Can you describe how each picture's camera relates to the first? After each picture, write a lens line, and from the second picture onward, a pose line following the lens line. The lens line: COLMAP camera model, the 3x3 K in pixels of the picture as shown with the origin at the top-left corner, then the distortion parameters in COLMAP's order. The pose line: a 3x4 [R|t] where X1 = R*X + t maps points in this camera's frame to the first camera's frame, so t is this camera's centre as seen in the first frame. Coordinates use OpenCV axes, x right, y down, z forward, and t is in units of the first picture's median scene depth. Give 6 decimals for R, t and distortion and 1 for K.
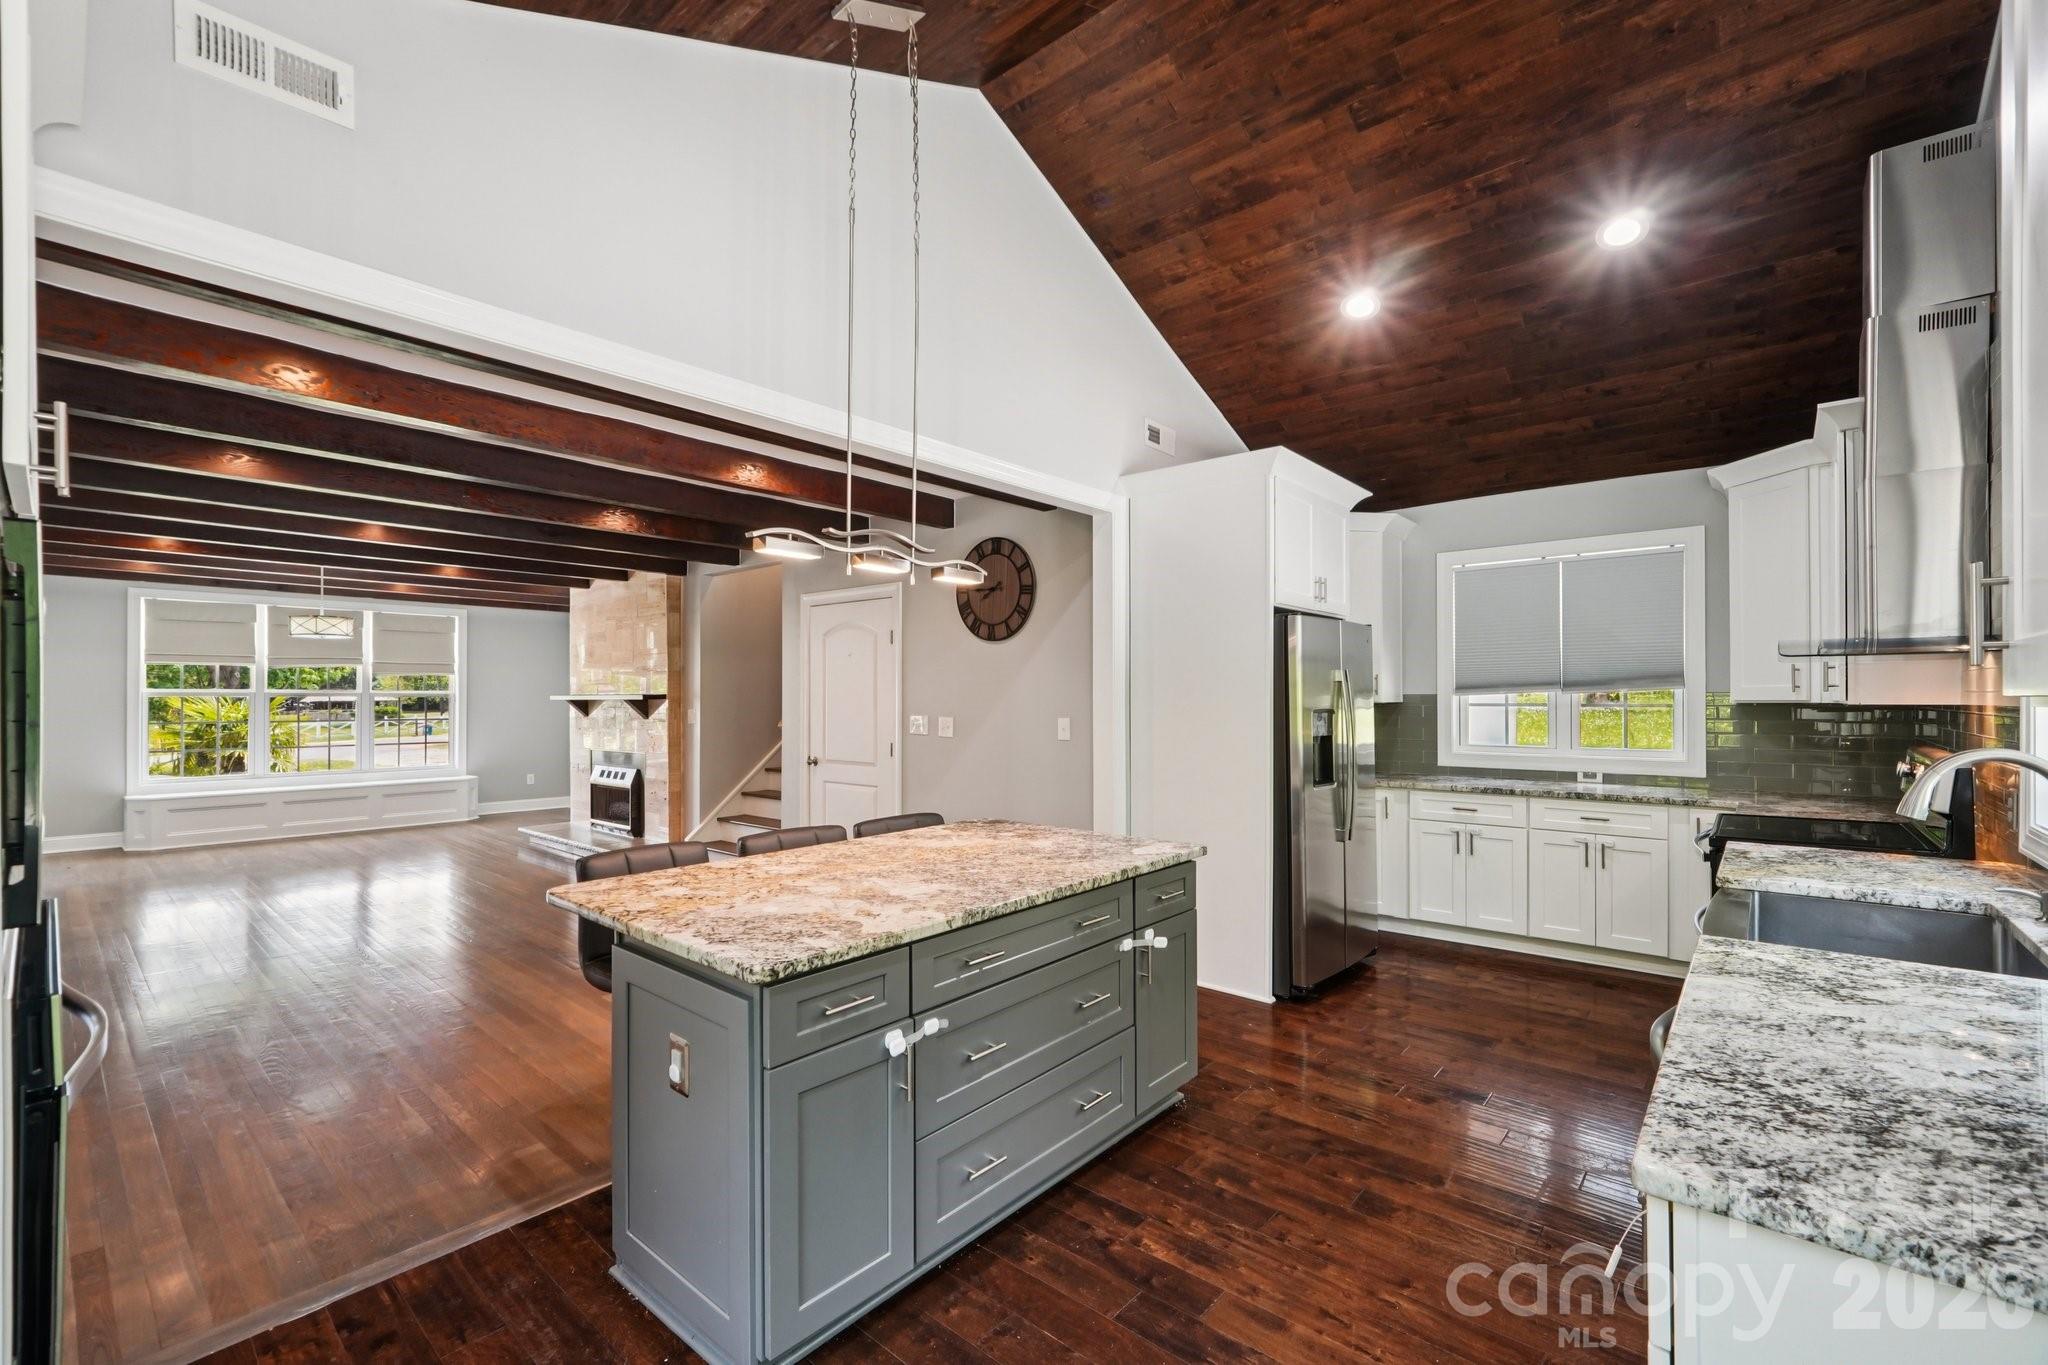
lens RADIAL K [[862.5, 0, 1027.8], [0, 862.5, 678.8], [0, 0, 1]] dist [-0.008645, 0.000091]
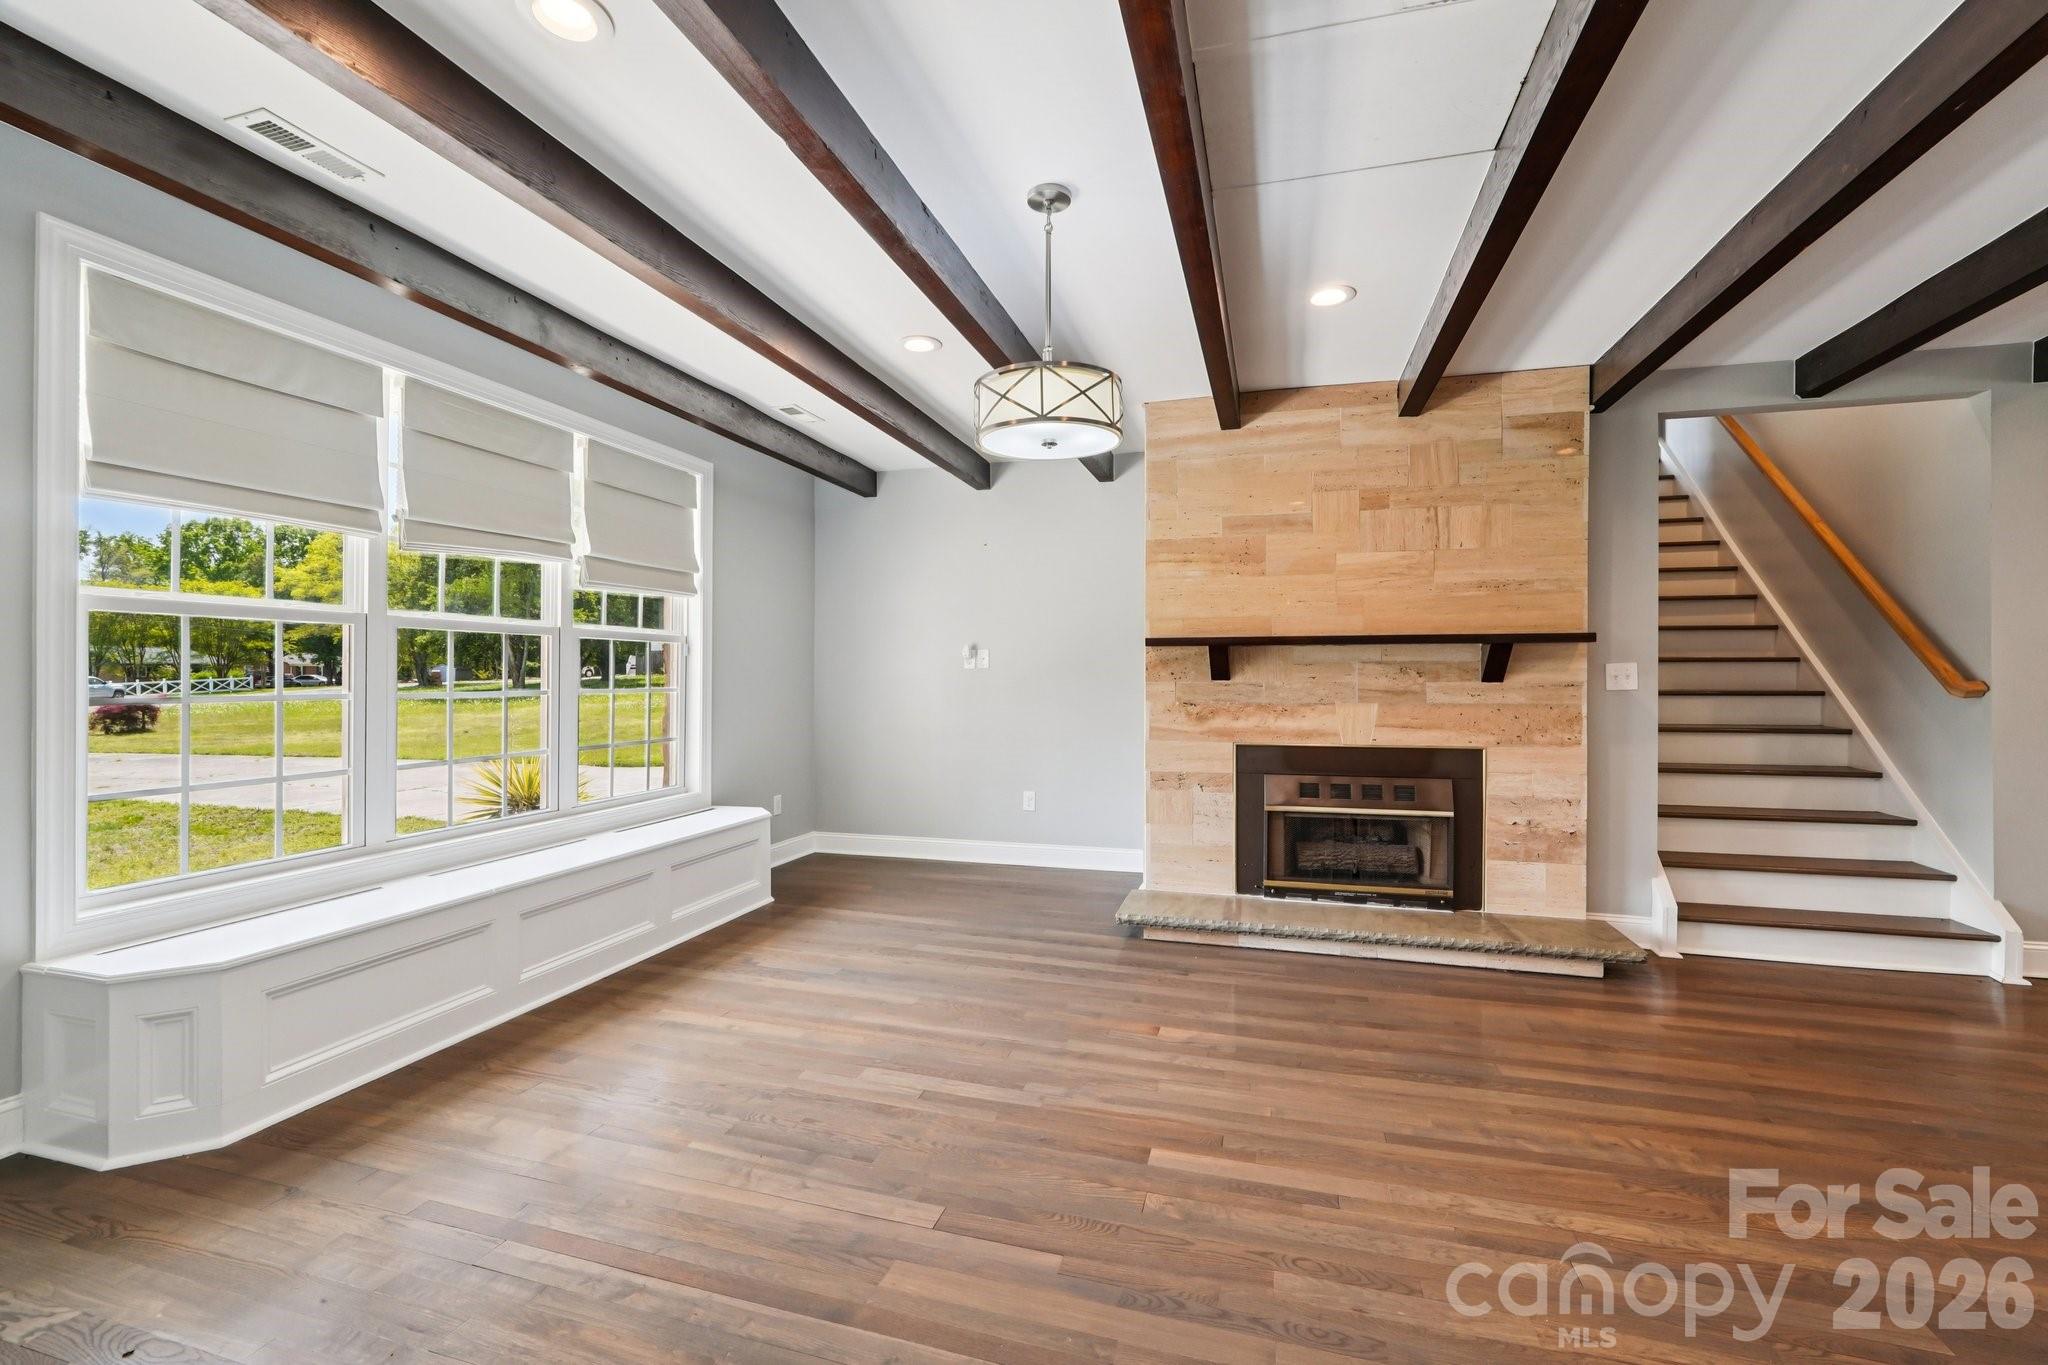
lens RADIAL K [[862.5, 0, 1027.8], [0, 862.5, 678.8], [0, 0, 1]] dist [-0.008645, 0.000091]
pose [[0.913141, 0.001064, 0.407643, -0.891112], [-0.011124, 0.999689, 0.022309, 0.036059], [-0.407493, -0.024906, 0.912869, 0.629234]]
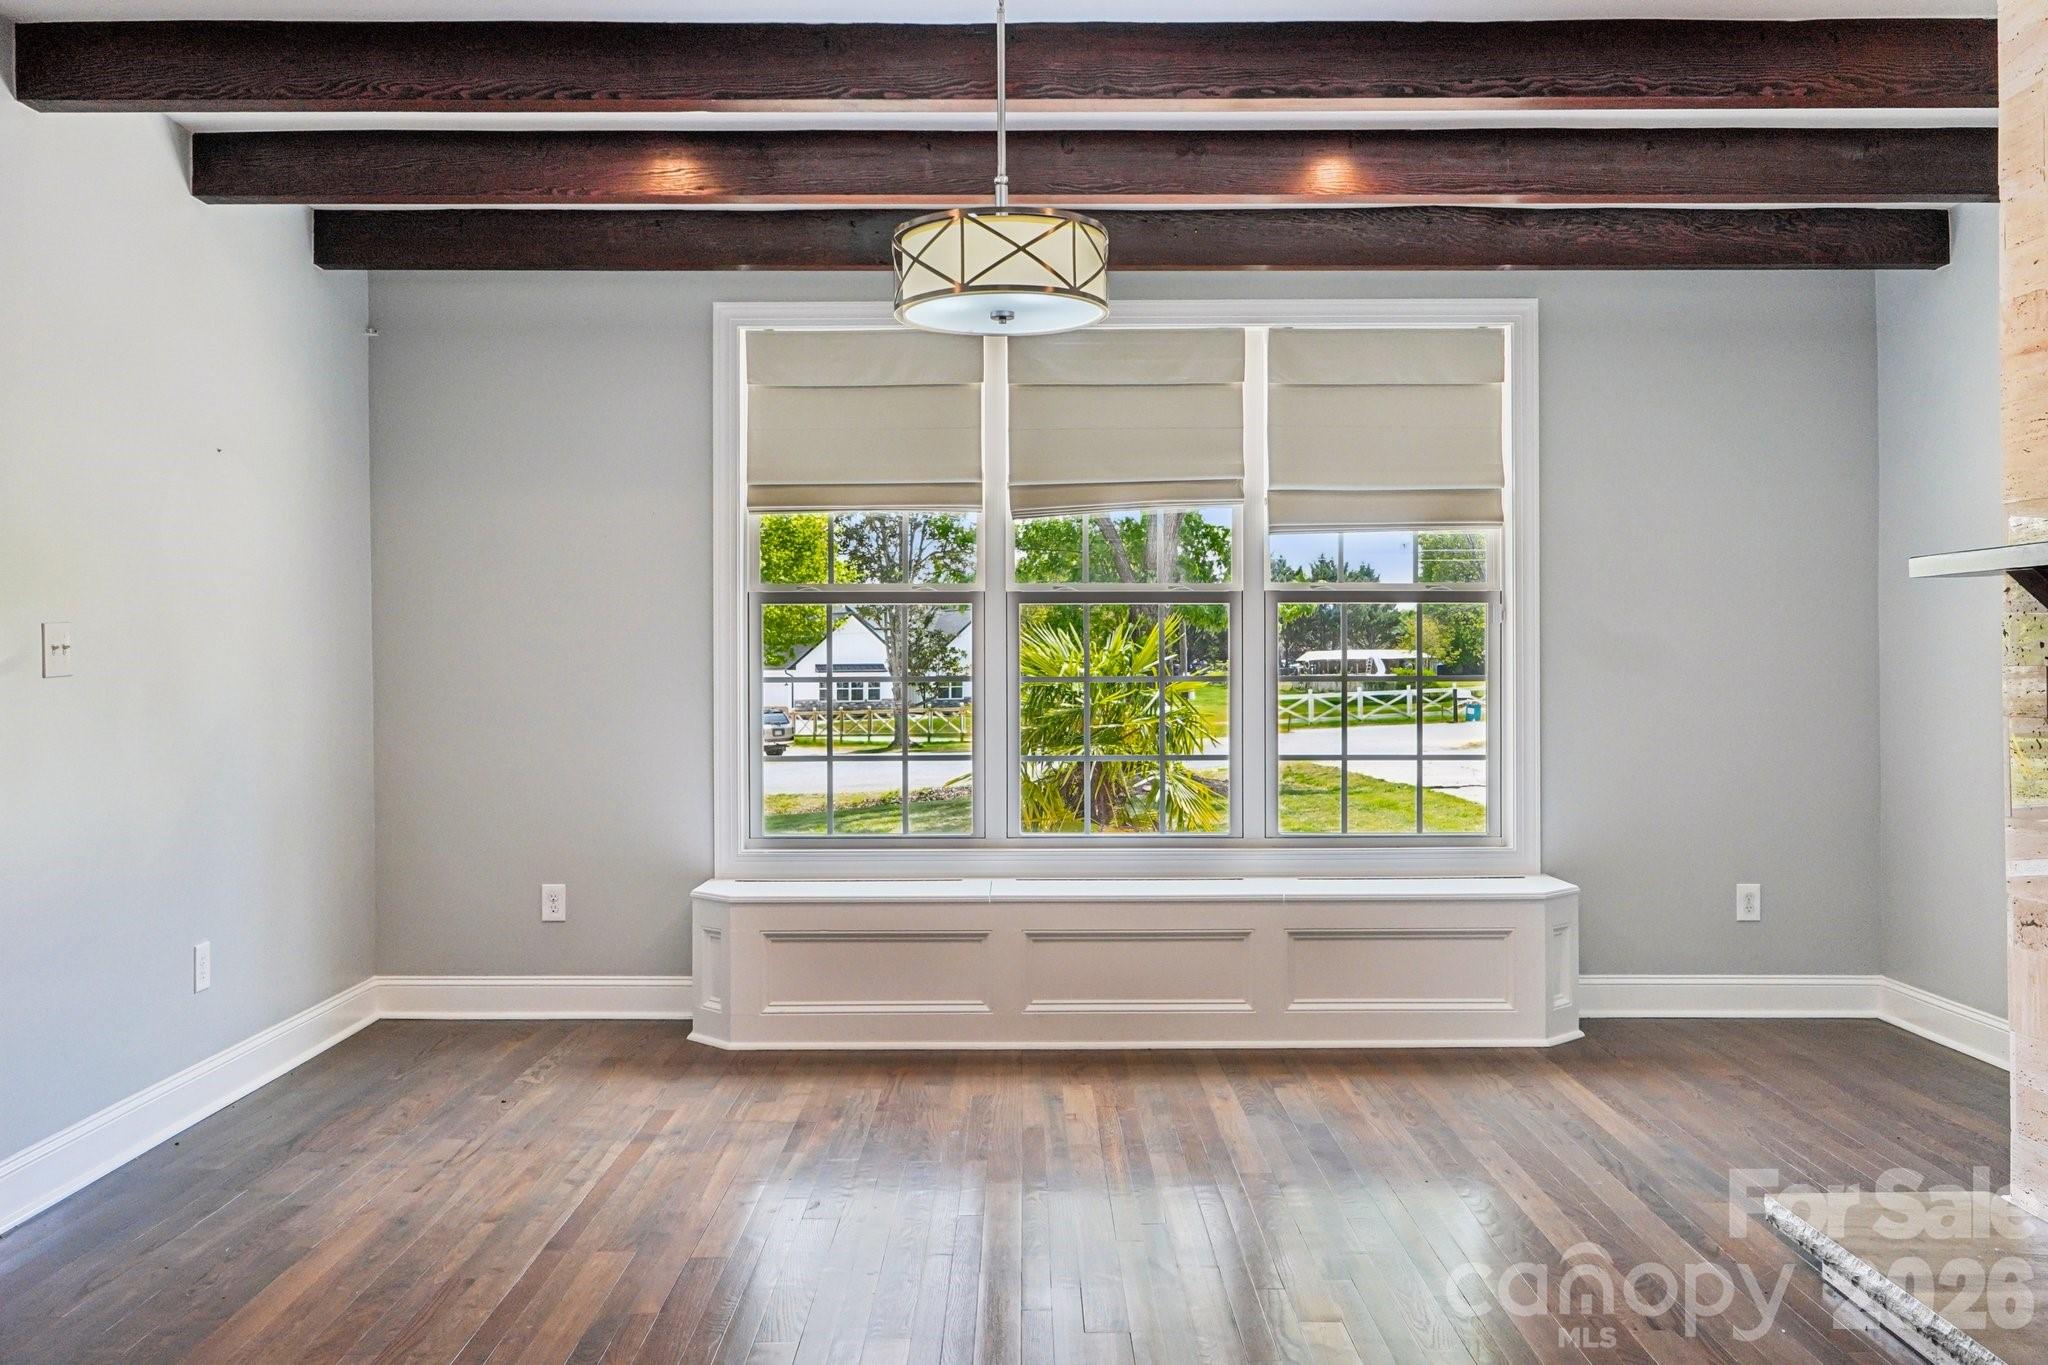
lens RADIAL K [[1750.8, 0, 1022.0], [0, 1750.8, 660.4], [0, 0, 1]] dist [0.008279, 0.005572]
pose [[0.647534, -0.000870, -0.762036, -0.413036], [0.019606, 0.999687, 0.015518, 0.036506], [0.761784, -0.024989, 0.647349, 0.632472]]
